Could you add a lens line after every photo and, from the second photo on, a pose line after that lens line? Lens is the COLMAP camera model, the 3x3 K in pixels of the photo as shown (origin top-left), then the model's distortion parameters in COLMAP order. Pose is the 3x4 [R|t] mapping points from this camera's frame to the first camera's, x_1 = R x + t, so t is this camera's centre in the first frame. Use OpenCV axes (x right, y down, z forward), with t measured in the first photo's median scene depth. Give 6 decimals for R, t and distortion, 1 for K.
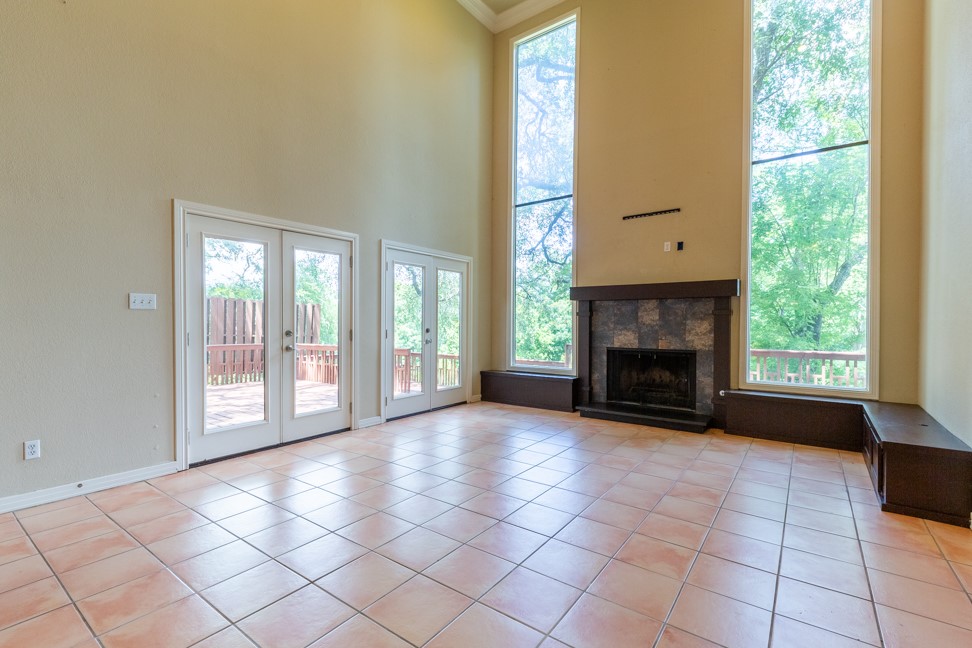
lens RADIAL K [[438.5, 0, 483.1], [0, 438.5, 325.3], [0, 0, 1]] dist [0.009212, -0.001410]
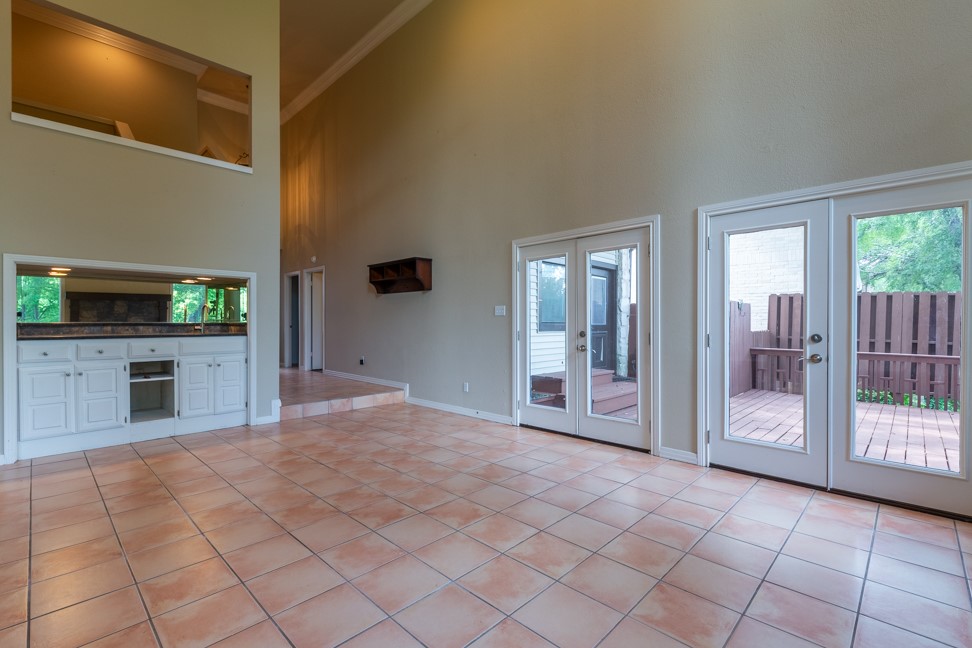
lens RADIAL K [[438.5, 0, 488.0], [0, 438.5, 324.0], [0, 0, 1]] dist [0.009212, -0.001410]
pose [[-0.130426, -0.001322, -0.991457, 0.497792], [-0.007351, 0.999973, -0.000366, -0.003539], [0.991431, 0.007240, -0.130432, 0.710112]]
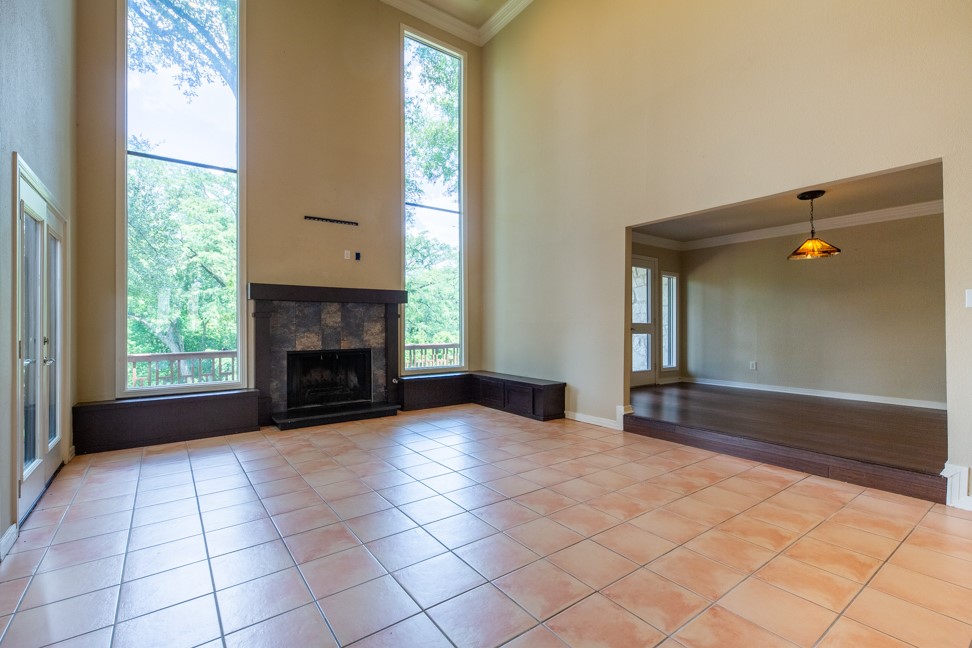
lens RADIAL K [[438.5, 0, 485.7], [0, 438.5, 324.6], [0, 0, 1]] dist [0.009212, -0.001410]
pose [[0.293969, -0.003240, 0.955809, -0.513919], [0.009177, 0.999958, 0.000567, -0.003472], [-0.955771, 0.008605, 0.293987, 0.347323]]
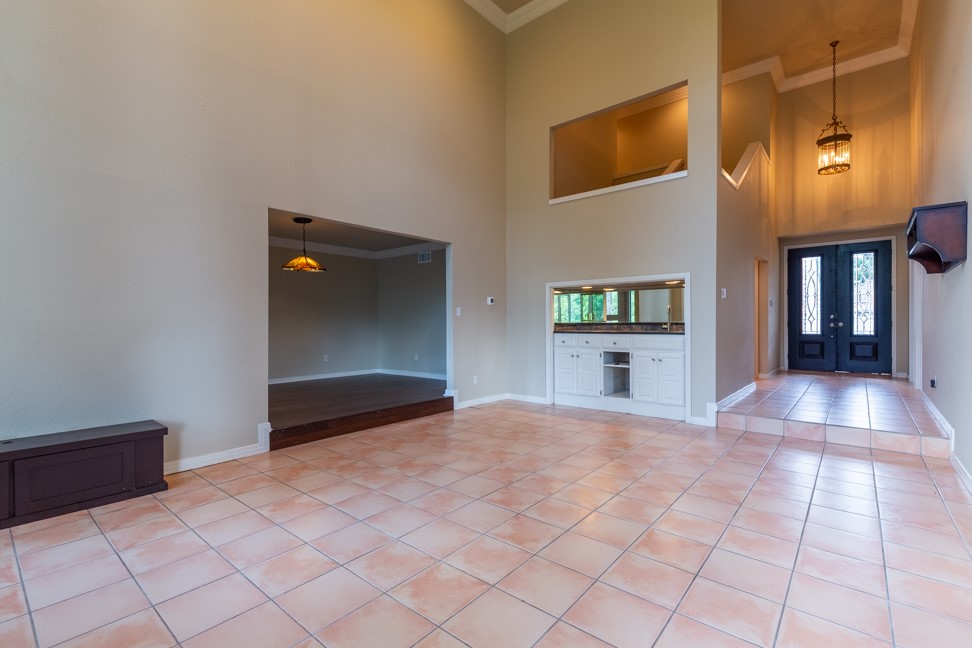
lens RADIAL K [[438.5, 0, 484.2], [0, 438.5, 326.1], [0, 0, 1]] dist [0.009212, -0.001410]
pose [[-0.998161, -0.001270, 0.060611, 0.015326], [-0.000388, 0.999894, 0.014563, -0.008016], [-0.060623, 0.014513, -0.998055, 1.071087]]
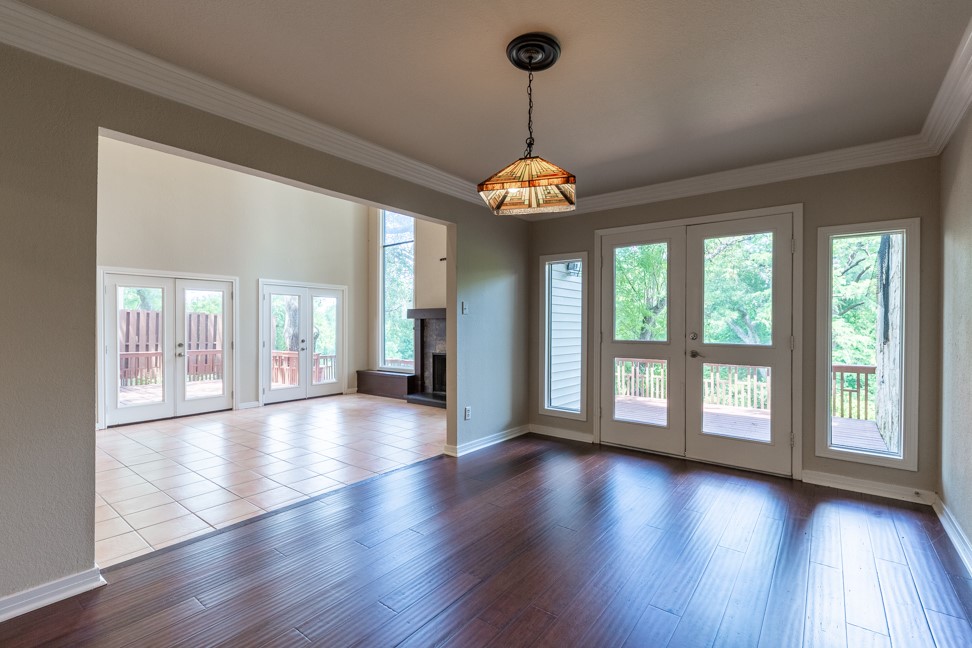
lens RADIAL K [[438.5, 0, 484.8], [0, 438.5, 325.5], [0, 0, 1]] dist [0.009212, -0.001410]
pose [[0.999637, -0.003367, -0.026726, 0.516005], [0.003219, 0.999979, -0.005552, -0.029594], [0.026744, 0.005464, 0.999627, -0.398623]]
